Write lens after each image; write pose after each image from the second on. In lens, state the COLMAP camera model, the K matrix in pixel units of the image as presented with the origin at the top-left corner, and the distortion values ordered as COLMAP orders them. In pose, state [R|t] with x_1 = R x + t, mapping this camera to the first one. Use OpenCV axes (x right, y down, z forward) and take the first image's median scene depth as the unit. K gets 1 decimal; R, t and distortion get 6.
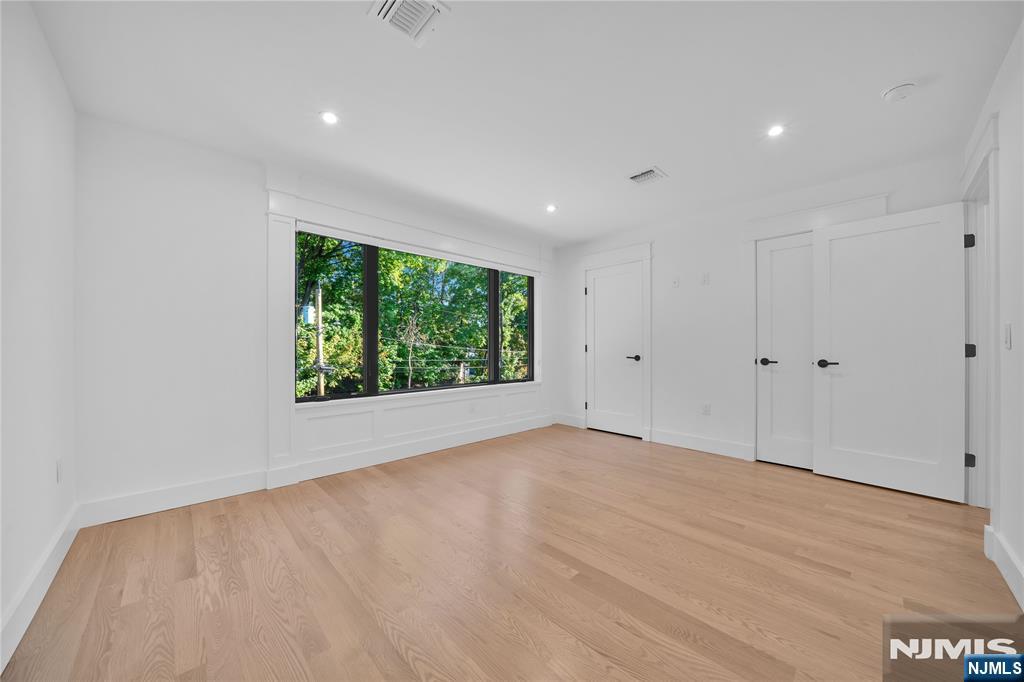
lens RADIAL K [[353.7, 0, 516.5], [0, 353.7, 345.8], [0, 0, 1]] dist [-0.010256, -0.000190]
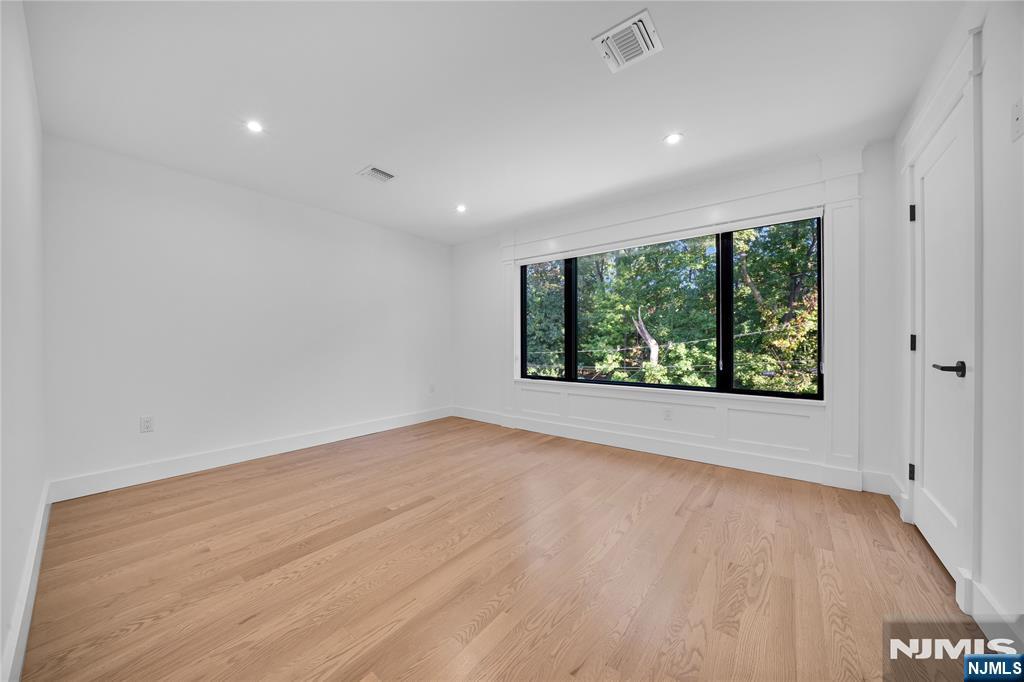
lens RADIAL K [[353.7, 0, 515.9], [0, 353.7, 345.5], [0, 0, 1]] dist [-0.010256, -0.000190]
pose [[0.144640, 0.001992, -0.989482, 1.067109], [0.012684, 0.999912, 0.003867, 0.006339], [0.989403, -0.013110, 0.144602, 0.861483]]
